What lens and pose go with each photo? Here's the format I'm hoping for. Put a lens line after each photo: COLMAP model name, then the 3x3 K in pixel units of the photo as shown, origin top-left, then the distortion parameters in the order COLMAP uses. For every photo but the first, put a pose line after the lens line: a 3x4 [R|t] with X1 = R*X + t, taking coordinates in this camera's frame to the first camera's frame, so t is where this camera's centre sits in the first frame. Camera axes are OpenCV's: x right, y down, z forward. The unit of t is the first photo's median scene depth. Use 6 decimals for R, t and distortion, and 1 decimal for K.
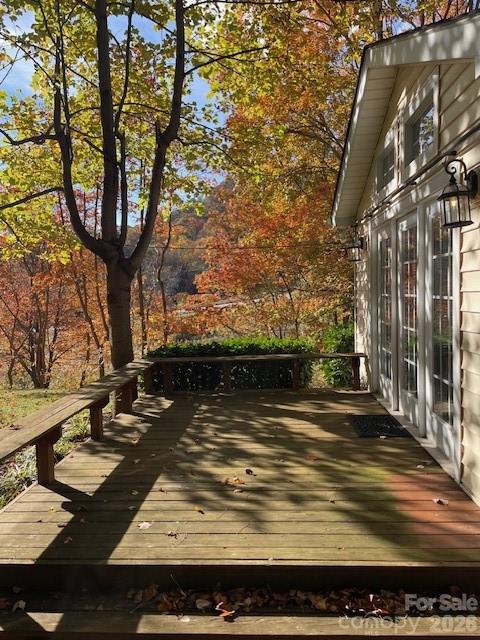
lens RADIAL K [[473.7, 0, 240.0], [0, 473.7, 320.0], [0, 0, 1]] dist [-0.003944, -0.007480]
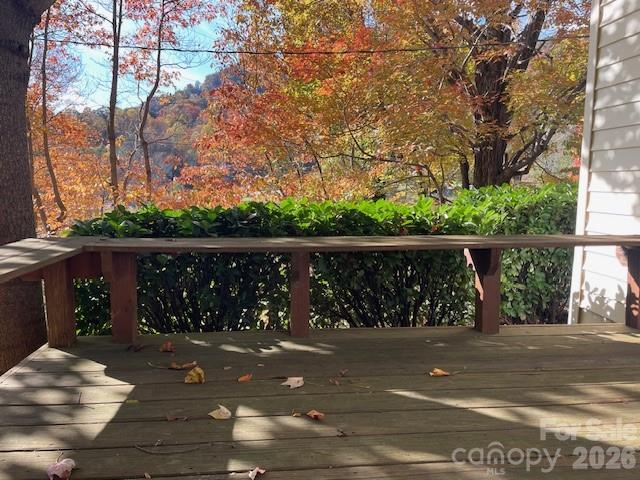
lens RADIAL K [[473.7, 0, 320.0], [0, 473.7, 240.0], [0, 0, 1]] dist [-0.003944, -0.007480]
pose [[0.984473, 0.020628, 0.174318, -0.070880], [-0.029310, 0.998447, 0.047377, 0.058059], [-0.173070, -0.051751, 0.983549, 0.609573]]
